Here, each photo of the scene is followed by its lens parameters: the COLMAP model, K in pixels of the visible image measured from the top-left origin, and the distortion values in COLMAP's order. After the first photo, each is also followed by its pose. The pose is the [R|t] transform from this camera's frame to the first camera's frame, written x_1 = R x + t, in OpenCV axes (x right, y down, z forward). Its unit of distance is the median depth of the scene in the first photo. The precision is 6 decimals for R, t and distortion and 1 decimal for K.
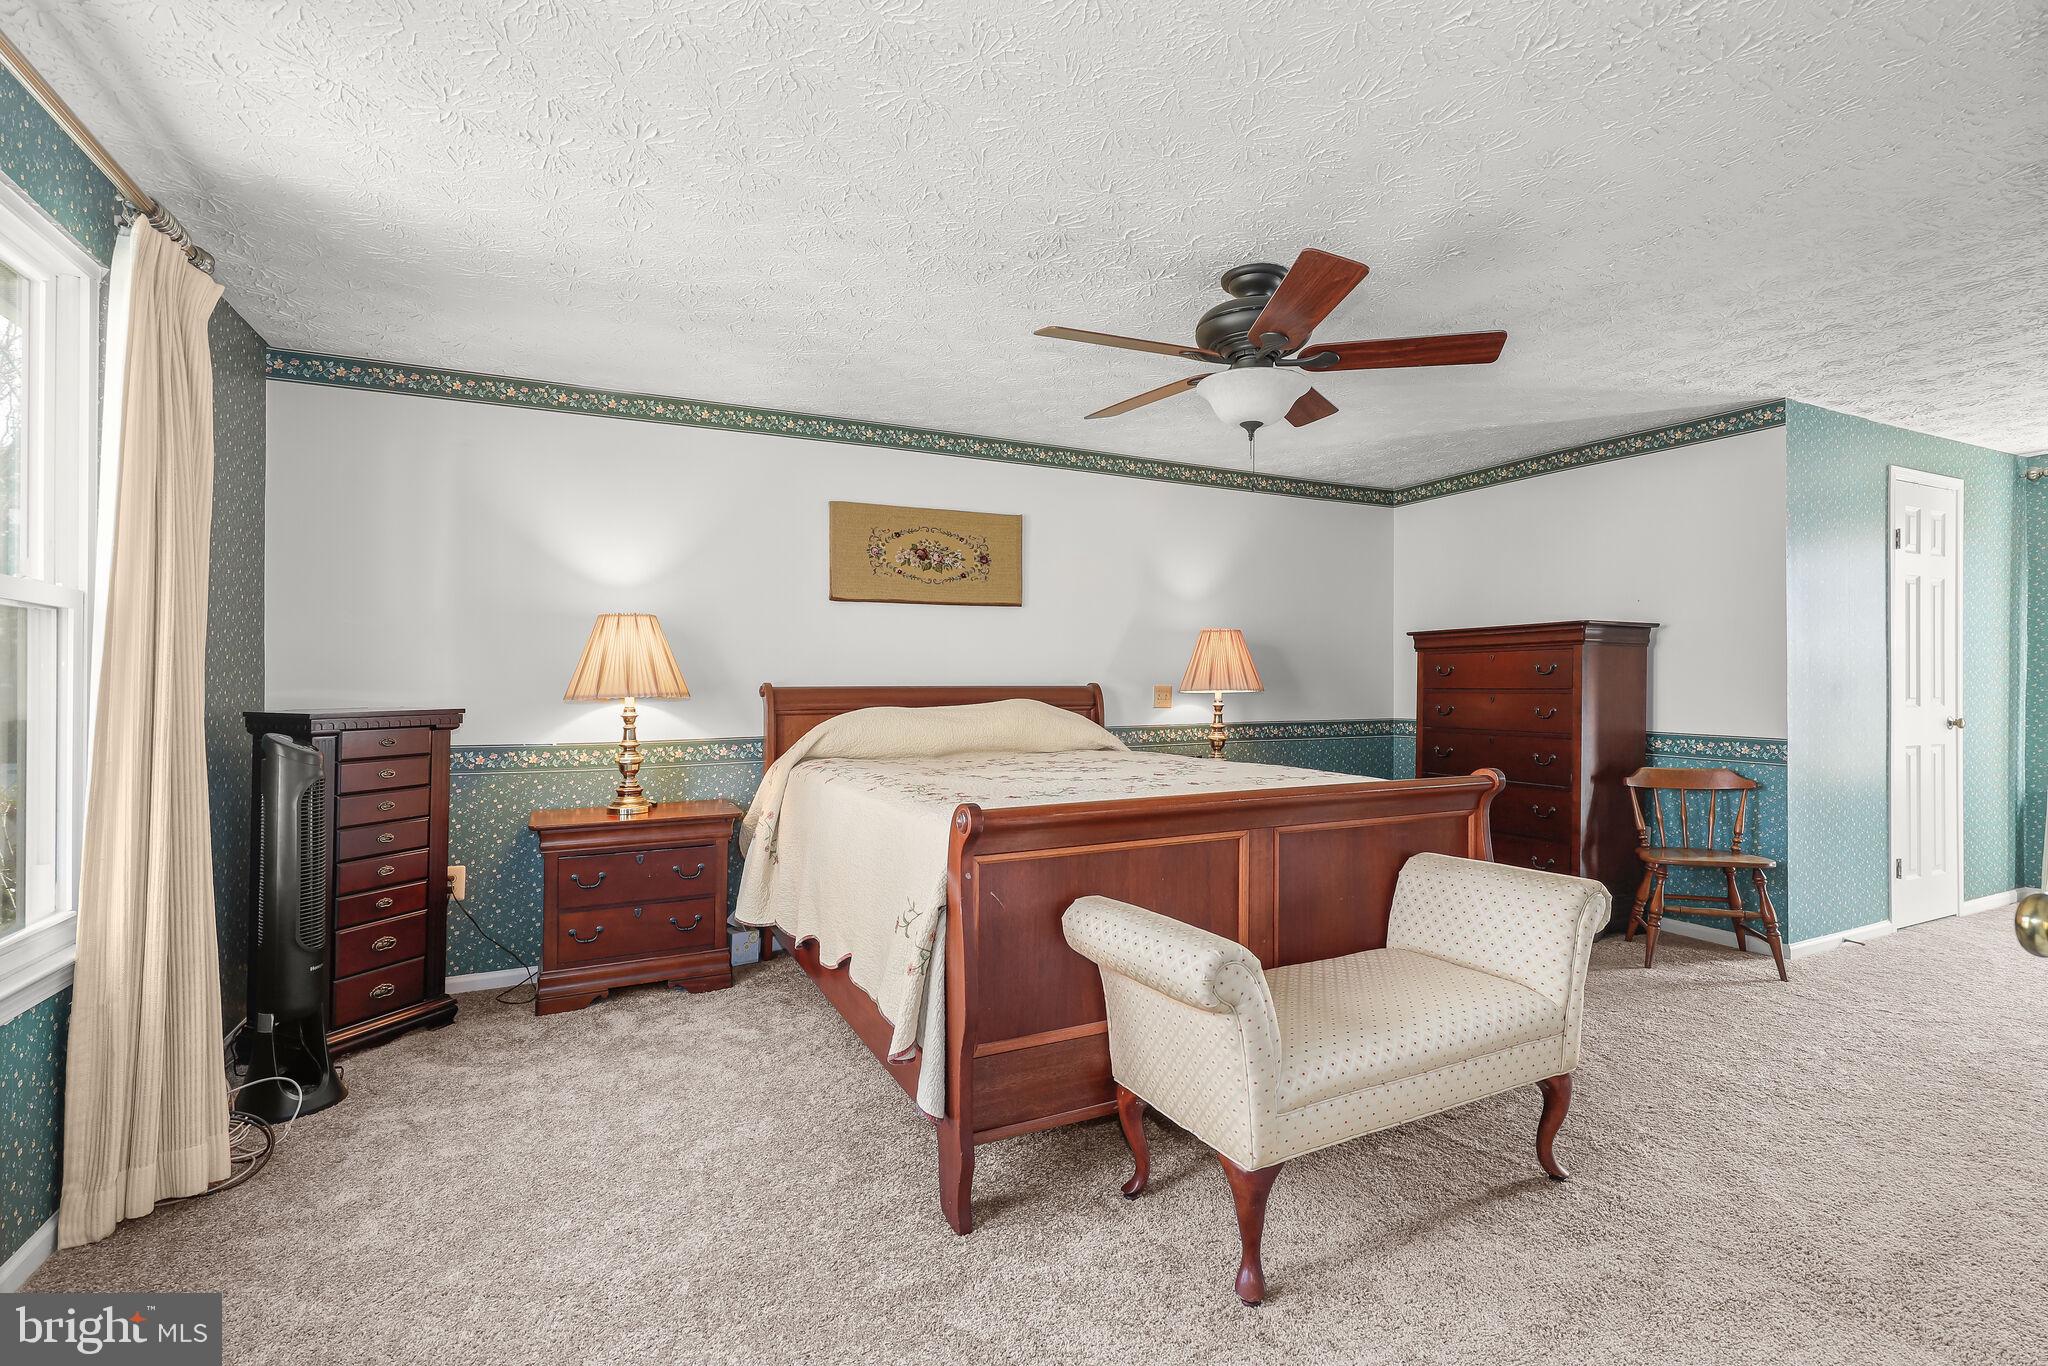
lens RADIAL K [[917.6, 0, 1027.0], [0, 917.6, 673.6], [0, 0, 1]] dist [-0.004105, -0.000371]
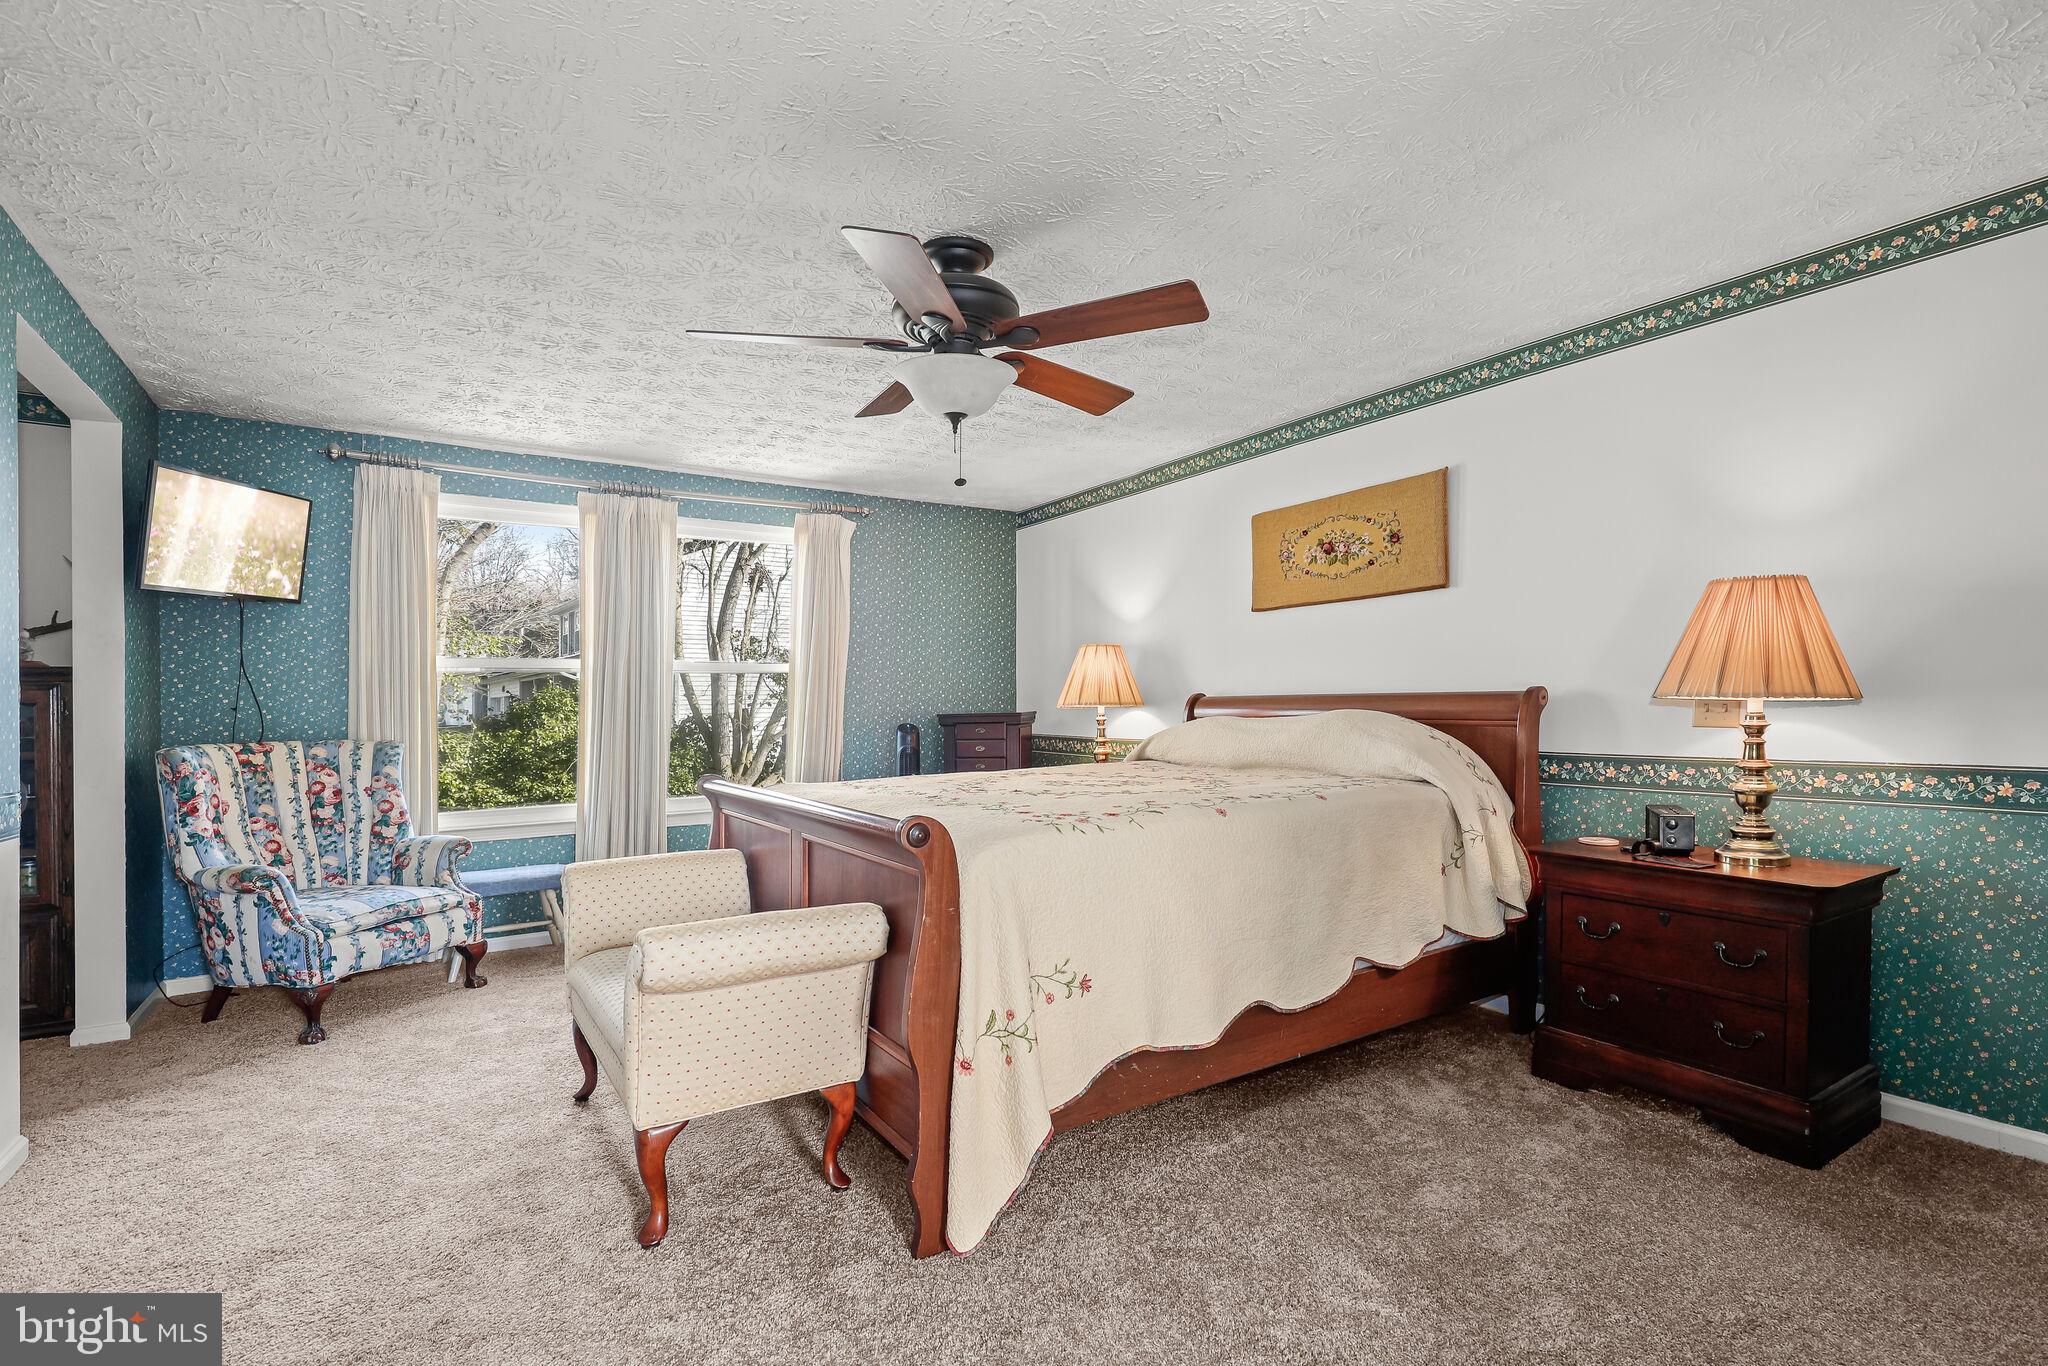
lens RADIAL K [[927.7, 0, 1024.5], [0, 927.7, 693.8], [0, 0, 1]] dist [0.000076, 0.000756]
pose [[0.120738, -0.009919, -0.992635, 0.760079], [0.020990, 0.999752, -0.007437, 0.014405], [0.992462, -0.019938, 0.120916, 0.591599]]
